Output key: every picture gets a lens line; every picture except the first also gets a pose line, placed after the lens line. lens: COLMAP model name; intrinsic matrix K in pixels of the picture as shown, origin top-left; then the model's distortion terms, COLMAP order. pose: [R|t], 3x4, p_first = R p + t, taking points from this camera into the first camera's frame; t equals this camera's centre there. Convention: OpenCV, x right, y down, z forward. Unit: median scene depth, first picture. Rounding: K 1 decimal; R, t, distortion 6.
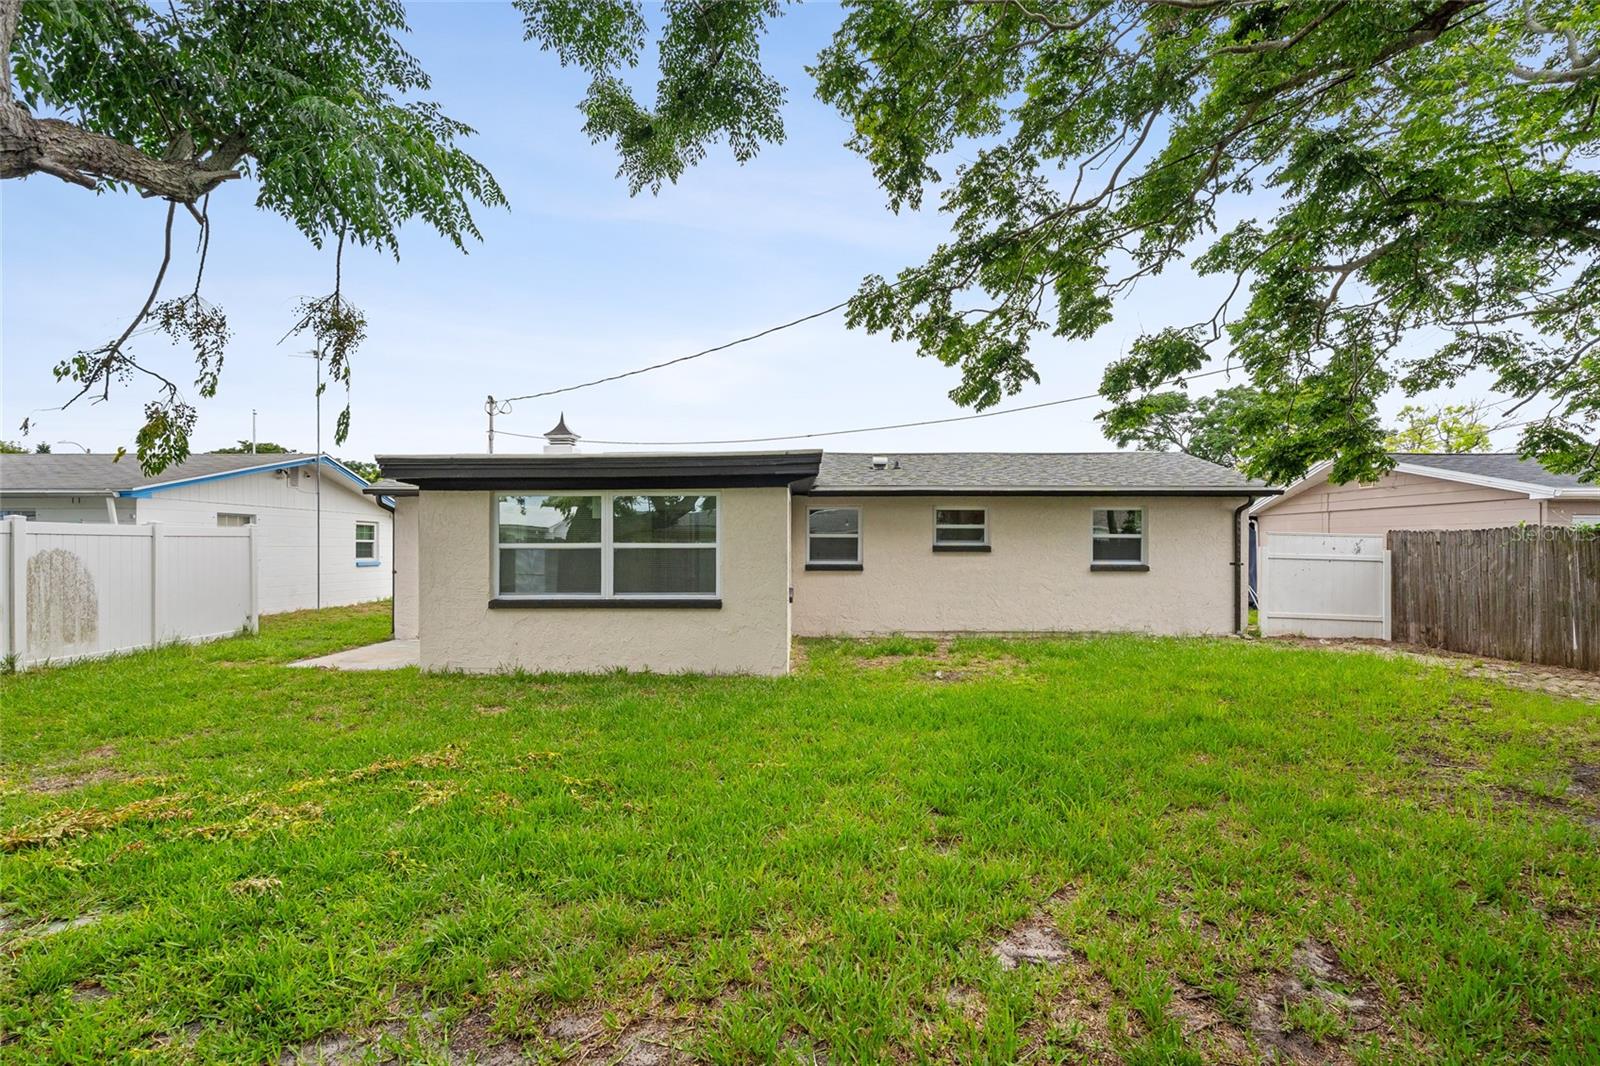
lens RADIAL K [[738.8, 0, 804.3], [0, 738.8, 543.9], [0, 0, 1]] dist [-0.001034, 0.000399]
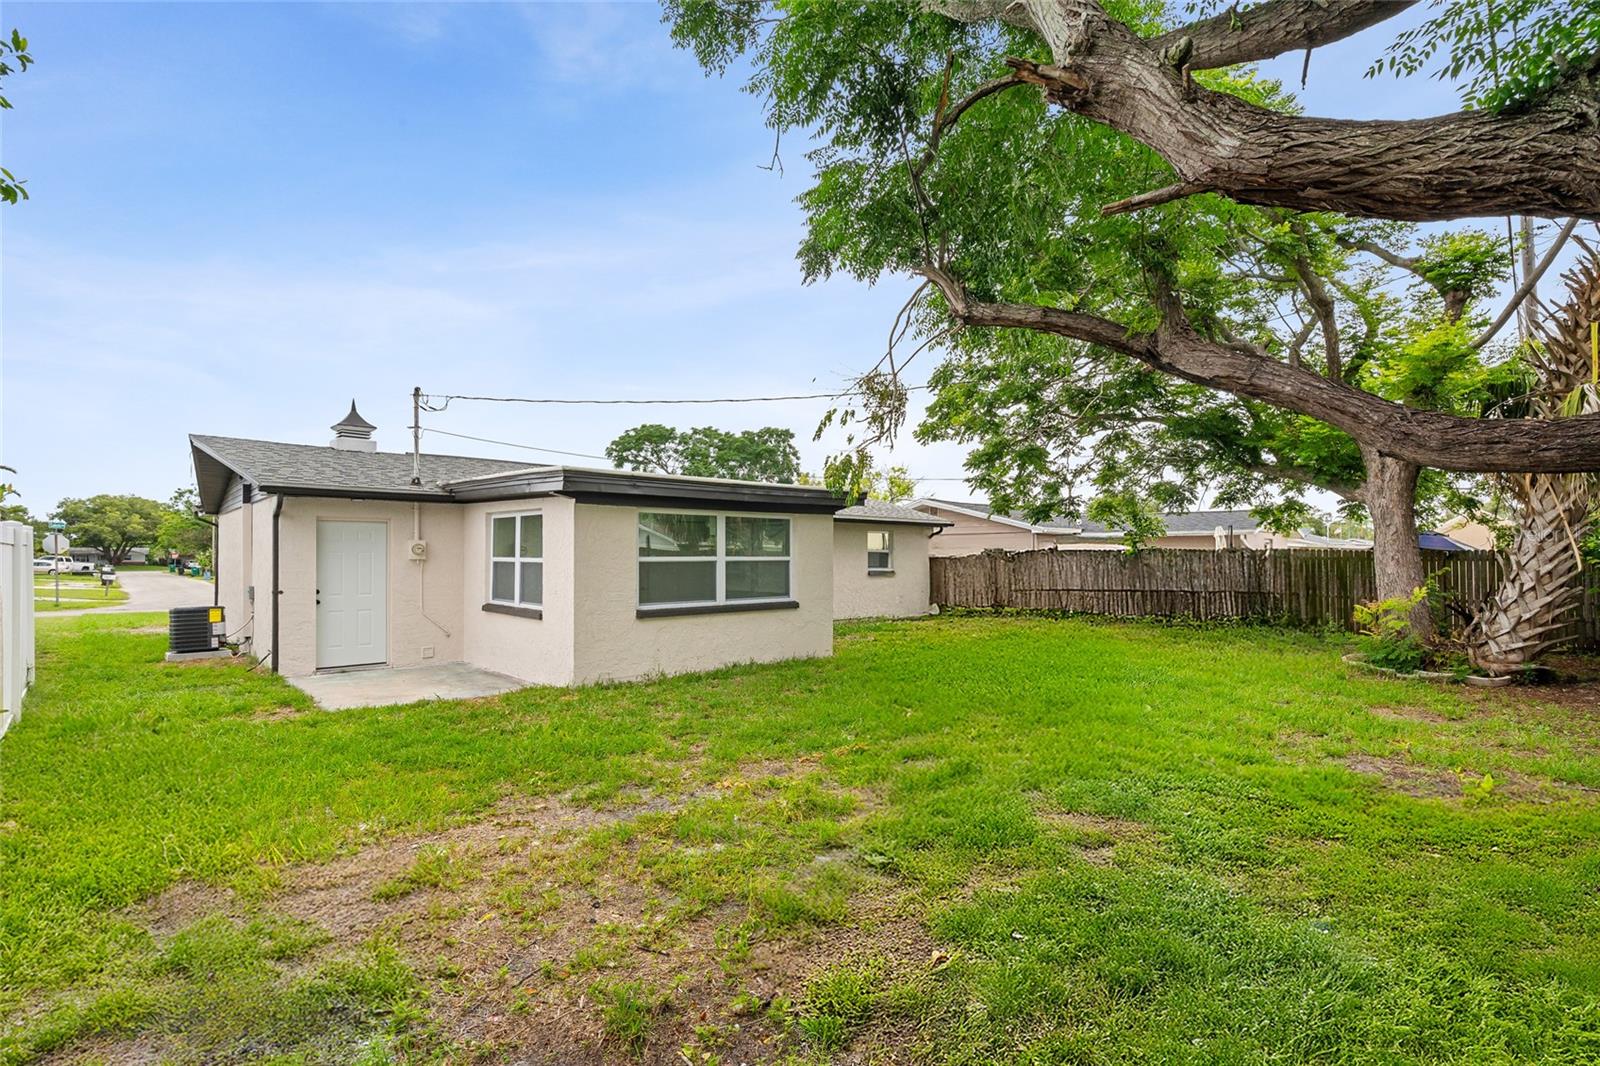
lens RADIAL K [[733.8, 0, 796.8], [0, 733.8, 533.5], [0, 0, 1]] dist [-0.001587, 0.000250]
pose [[0.726313, 0.022348, 0.687000, -0.832326], [-0.003167, 0.999569, -0.029168, -0.003399], [-0.687356, 0.019010, 0.726072, 0.070577]]
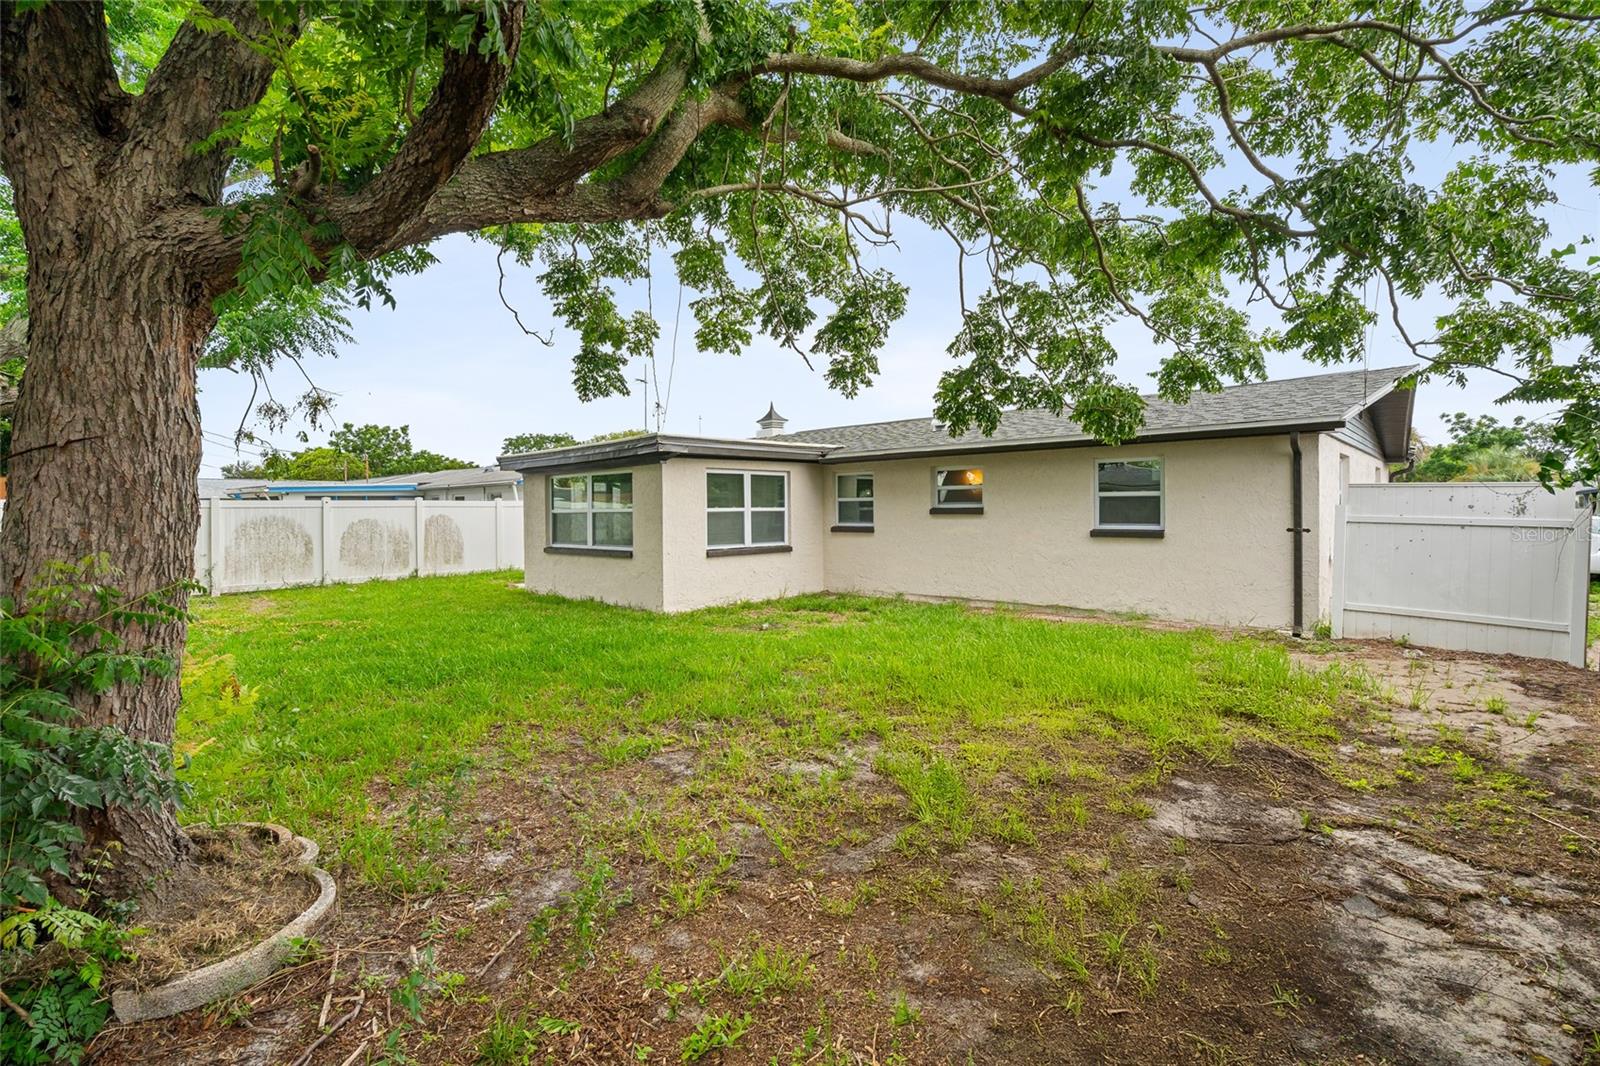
lens RADIAL K [[733.8, 0, 796.8], [0, 733.8, 533.5], [0, 0, 1]] dist [-0.001587, 0.000250]
pose [[0.734785, 0.013961, -0.678157, 0.829499], [0.010347, 0.999441, 0.031787, 0.003960], [0.678222, -0.030374, 0.734229, 0.200171]]
